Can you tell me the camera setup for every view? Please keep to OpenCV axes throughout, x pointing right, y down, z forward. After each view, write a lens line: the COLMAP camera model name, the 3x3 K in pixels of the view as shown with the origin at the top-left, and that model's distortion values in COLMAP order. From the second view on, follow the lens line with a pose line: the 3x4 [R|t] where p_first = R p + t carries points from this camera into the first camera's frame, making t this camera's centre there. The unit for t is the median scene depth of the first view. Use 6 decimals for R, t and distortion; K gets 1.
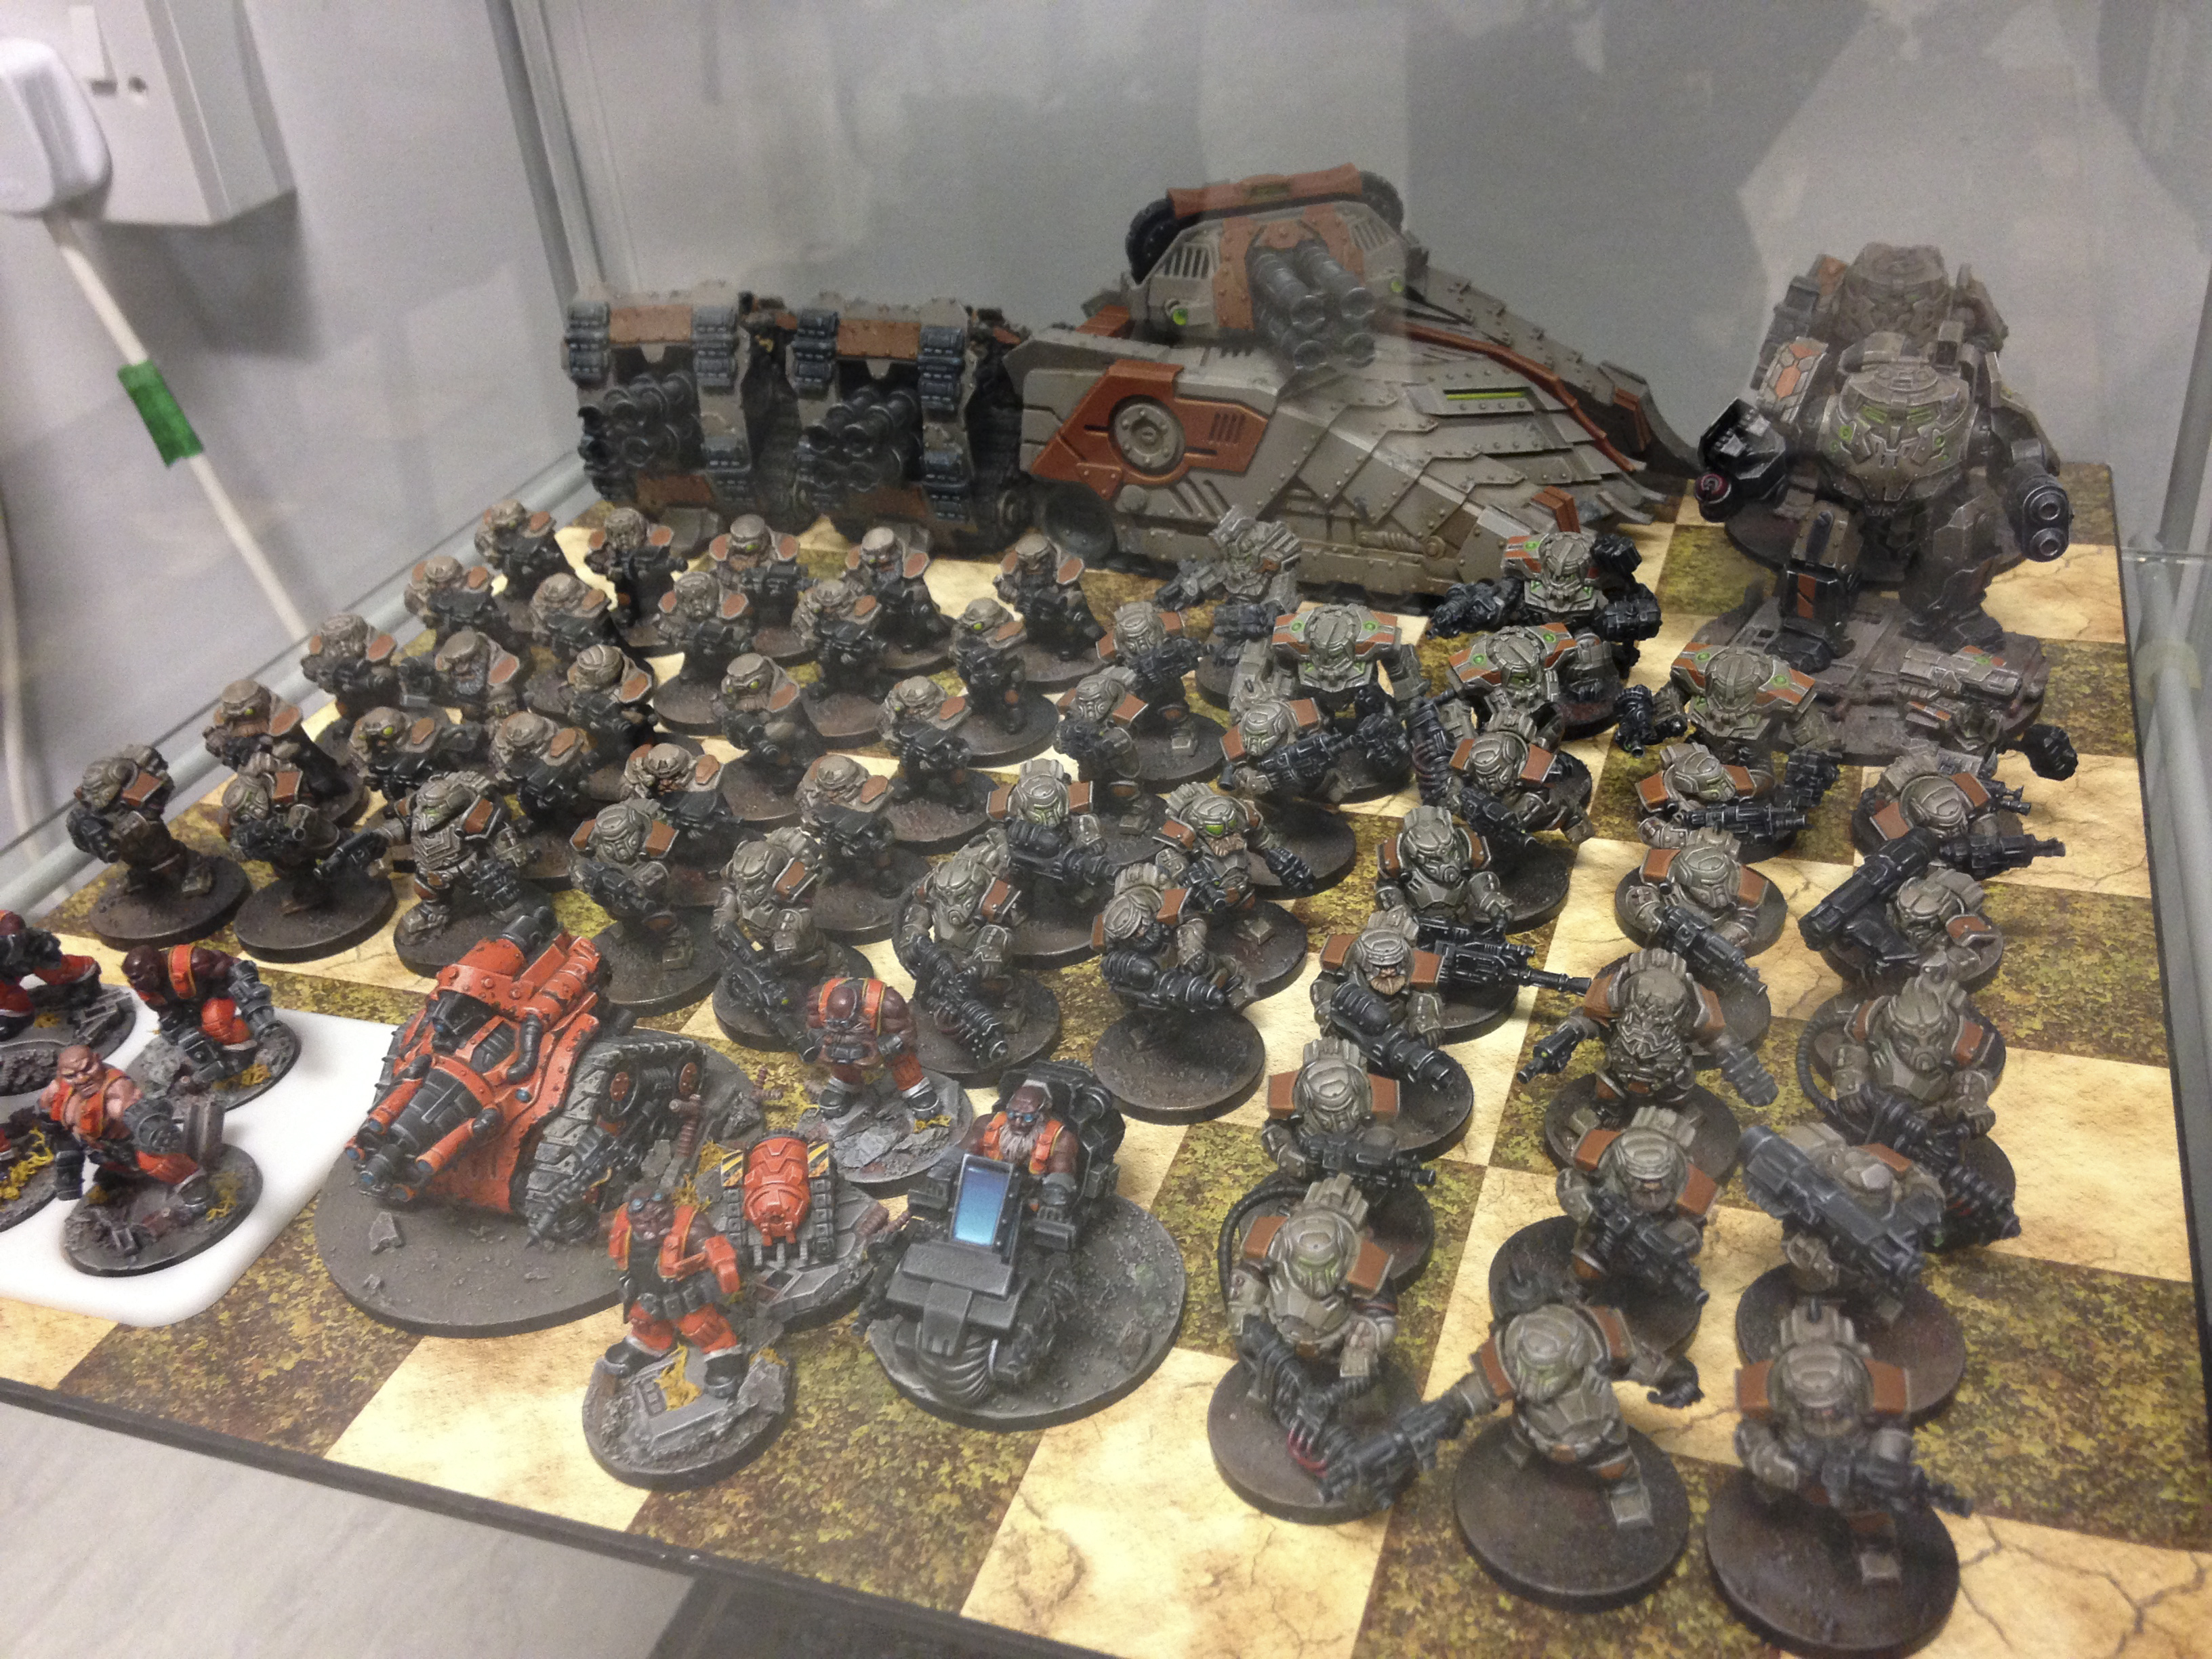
lens RADIAL K [[2091.9, 0, 1116.4], [0, 2091.9, 825.2], [0, 0, 1]] dist [0.224007, -0.392048]
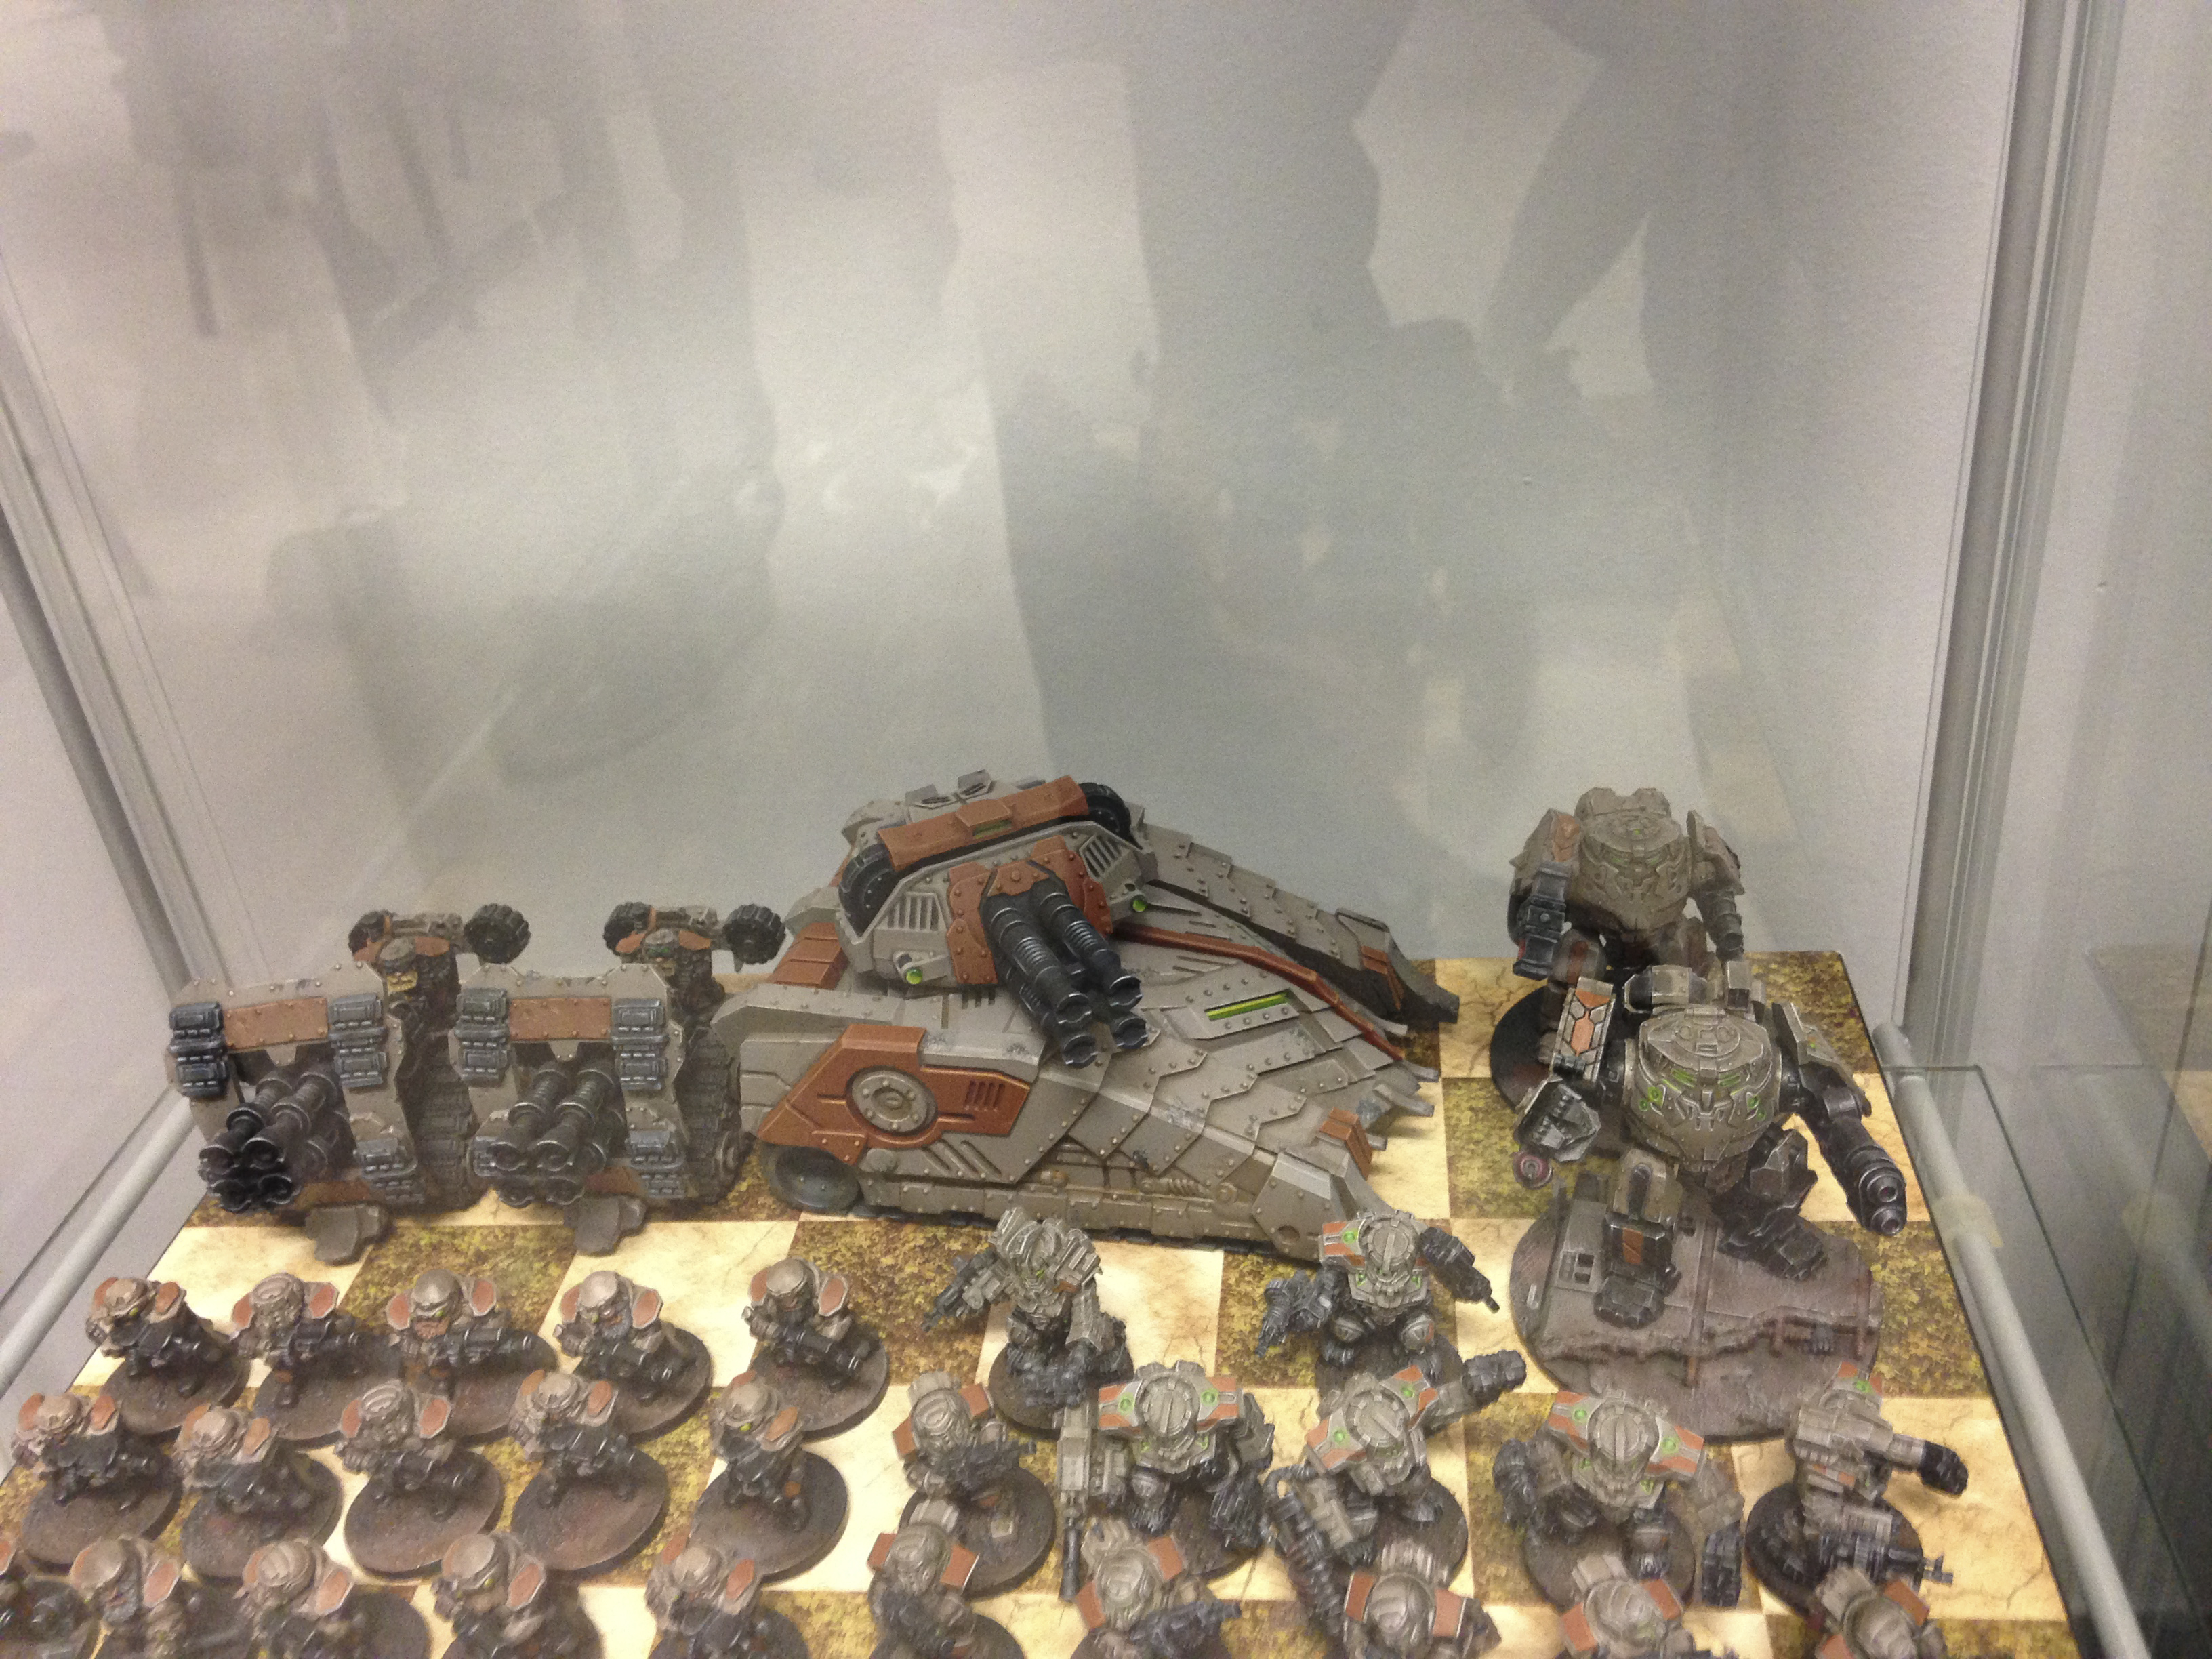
lens RADIAL K [[2091.9, 0, 1116.4], [0, 2091.9, 825.2], [0, 0, 1]] dist [0.224007, -0.392048]
pose [[0.973409, -0.130494, 0.188273, -0.046357], [0.137392, 0.990226, -0.024008, -0.270489], [-0.183300, 0.049237, 0.981823, 0.099452]]
